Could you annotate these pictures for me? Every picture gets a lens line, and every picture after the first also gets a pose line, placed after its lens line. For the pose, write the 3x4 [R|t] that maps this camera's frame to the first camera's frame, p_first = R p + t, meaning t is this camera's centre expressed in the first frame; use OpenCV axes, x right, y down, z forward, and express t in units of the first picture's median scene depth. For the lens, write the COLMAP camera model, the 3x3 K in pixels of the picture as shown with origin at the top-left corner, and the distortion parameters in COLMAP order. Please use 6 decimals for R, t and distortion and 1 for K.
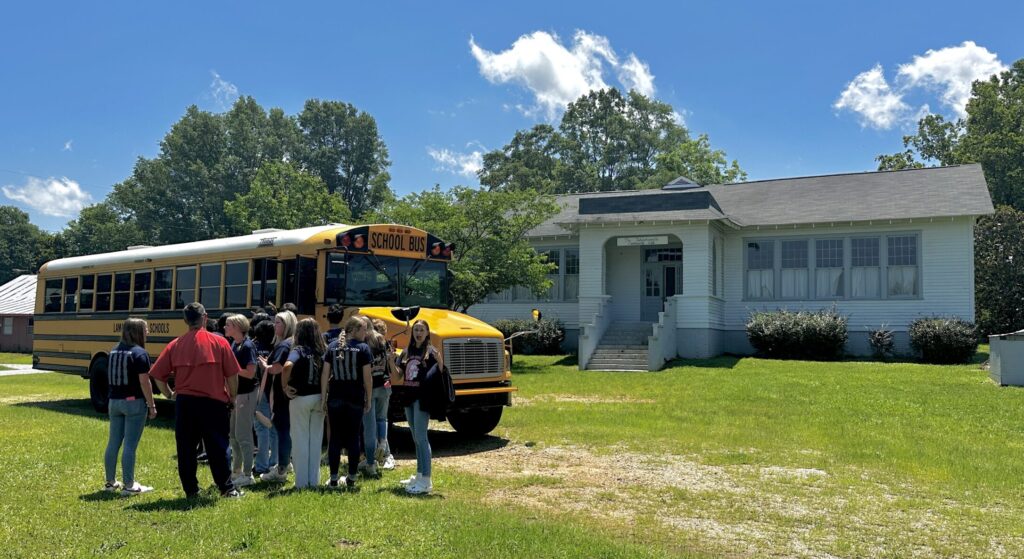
lens RADIAL K [[677.6, 0, 511.5], [0, 677.6, 280.3], [0, 0, 1]] dist [0.000681, 0.000011]
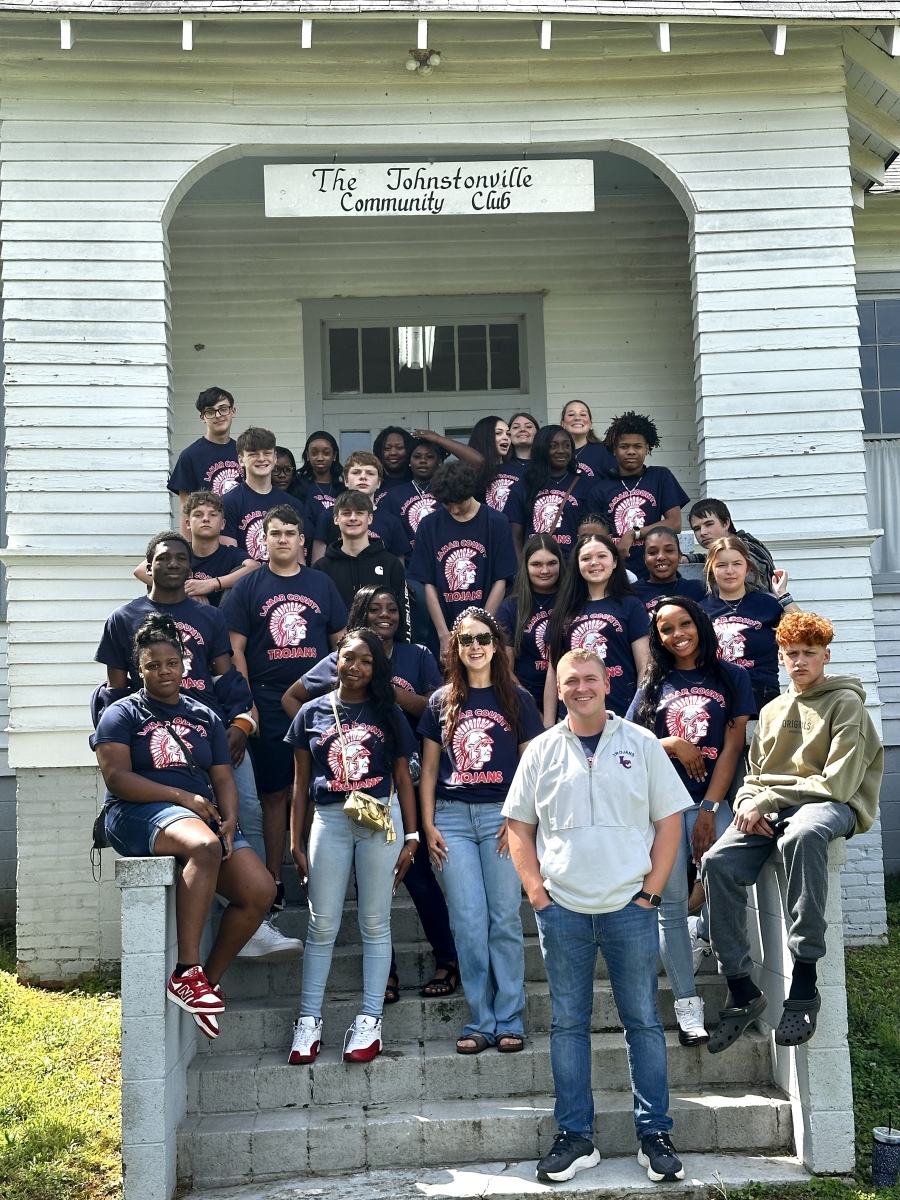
lens RADIAL K [[1773.8, 0, 459.5], [0, 1773.8, 598.3], [0, 0, 1]] dist [0.161509, 0.000000]
pose [[0.902472, -0.007377, 0.430686, 0.023272], [0.011885, 0.999899, -0.007777, 0.037483], [-0.430585, 0.012137, 0.902468, 0.623162]]
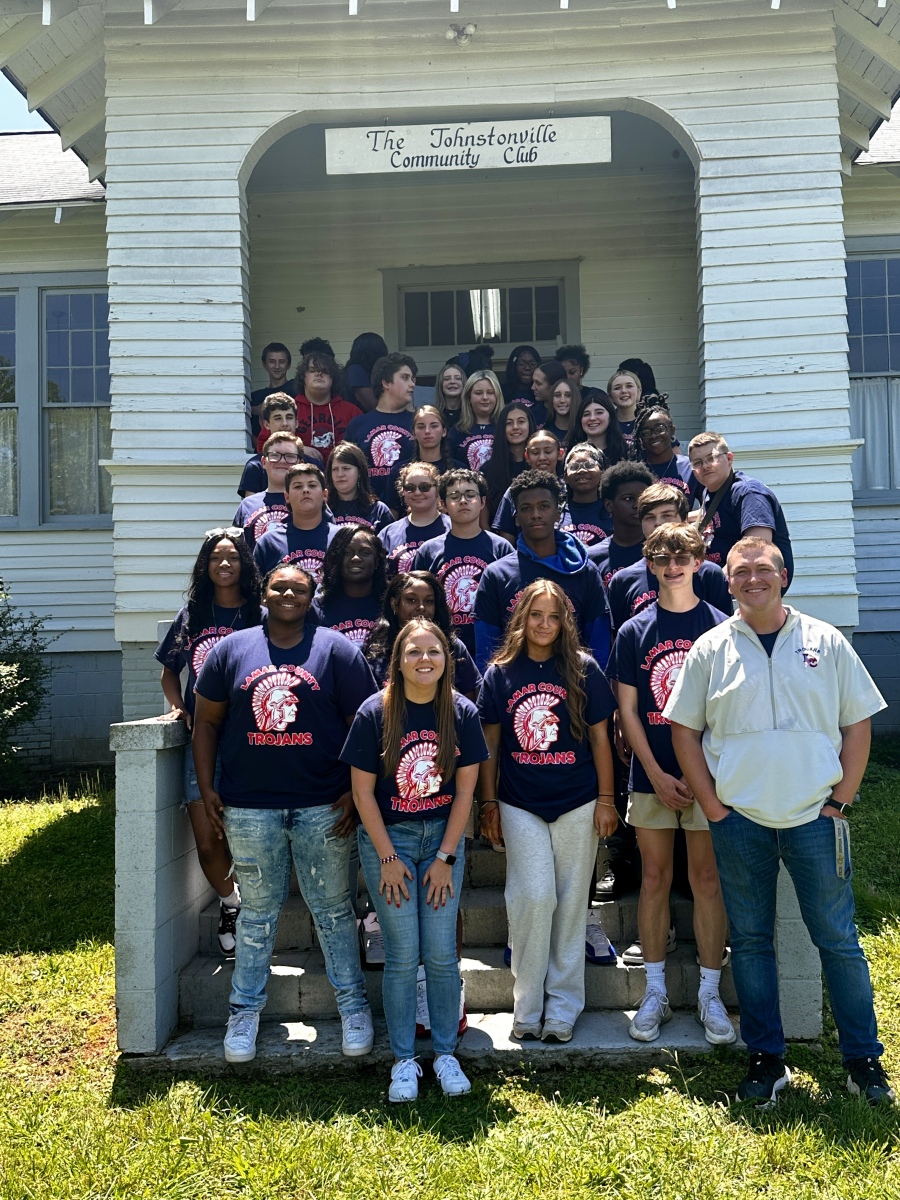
lens RADIAL K [[1229.1, 0, 447.4], [0, 1229.1, 602.6], [0, 0, 1]] dist [0.063688, 0.000000]
pose [[0.936861, -0.024431, 0.348849, 0.070893], [0.009320, 0.998947, 0.044929, 0.045920], [-0.349579, -0.038841, 0.936101, 0.683525]]
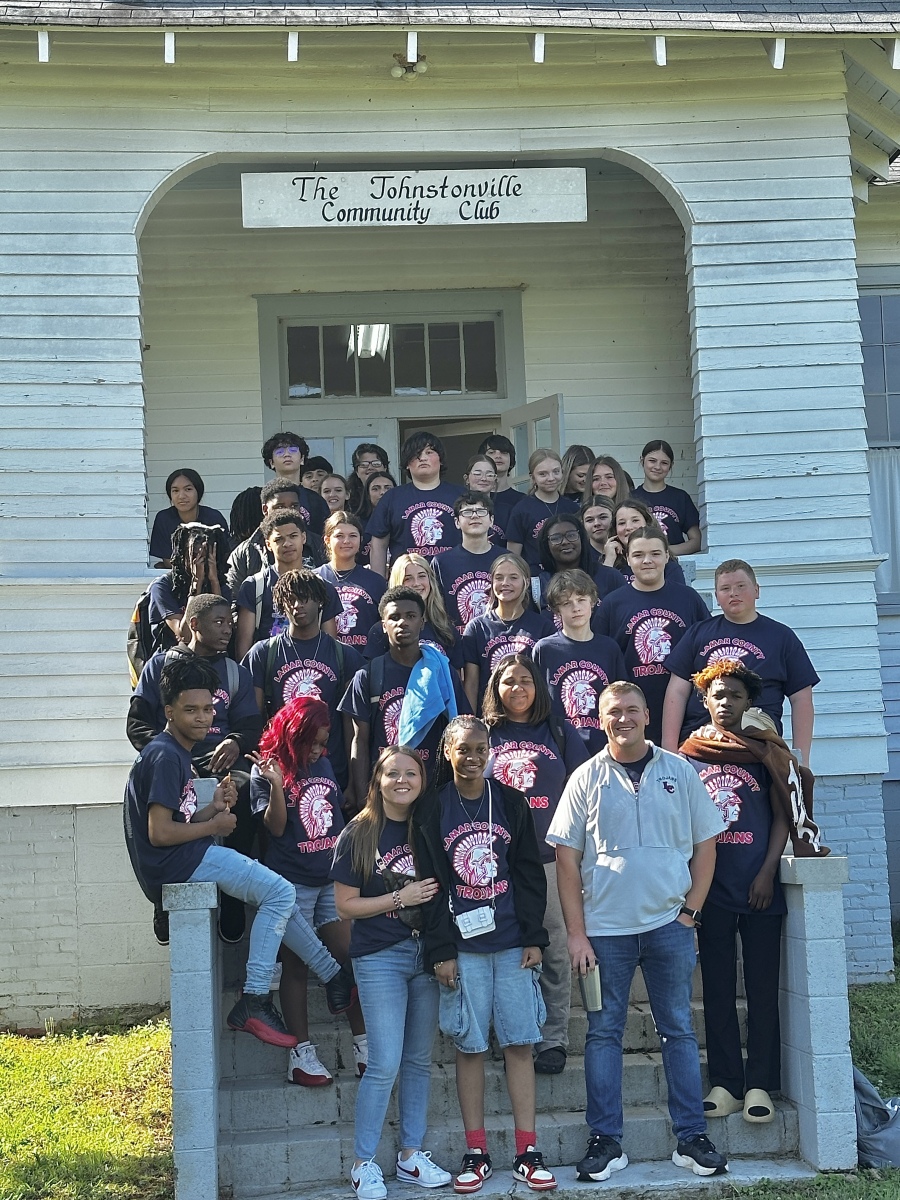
lens RADIAL K [[2286.9, 0, 440.4], [0, 2286.9, 602.9], [0, 0, 1]] dist [0.192273, 0.000000]
pose [[0.887653, -0.011667, 0.460365, -0.032170], [0.017375, 0.999816, -0.008165, 0.033324], [-0.460185, 0.015246, 0.887692, 0.548538]]
